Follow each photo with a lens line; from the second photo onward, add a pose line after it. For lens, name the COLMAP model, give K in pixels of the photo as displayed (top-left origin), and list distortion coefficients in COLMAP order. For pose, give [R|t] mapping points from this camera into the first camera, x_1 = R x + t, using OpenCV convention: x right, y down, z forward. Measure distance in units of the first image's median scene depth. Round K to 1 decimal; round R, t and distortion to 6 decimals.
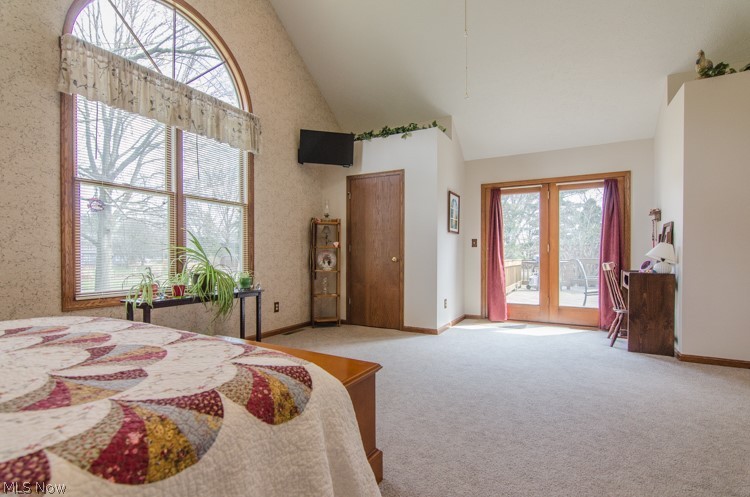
lens RADIAL K [[360.2, 0, 375.4], [0, 360.2, 256.9], [0, 0, 1]] dist [0.000099, 0.000144]
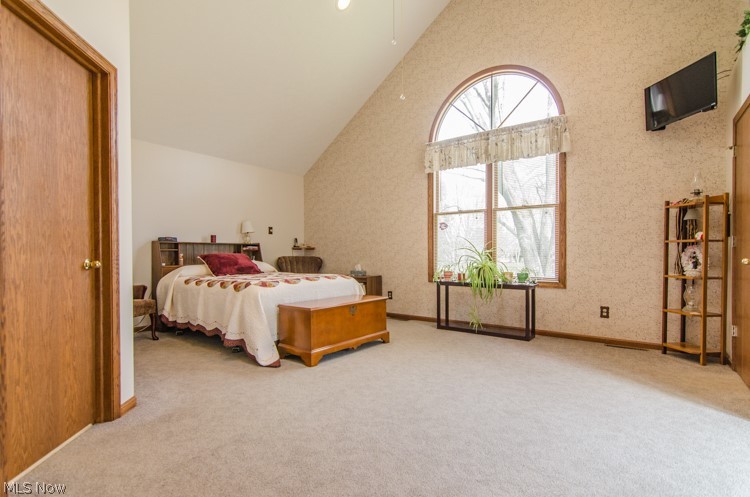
lens RADIAL K [[360.2, 0, 375.4], [0, 360.2, 256.9], [0, 0, 1]] dist [0.000099, 0.000144]
pose [[-0.144399, 0.008240, -0.989485, 0.723917], [-0.002046, 0.999961, 0.008625, -0.002118], [0.989517, 0.003270, -0.144376, 0.618000]]
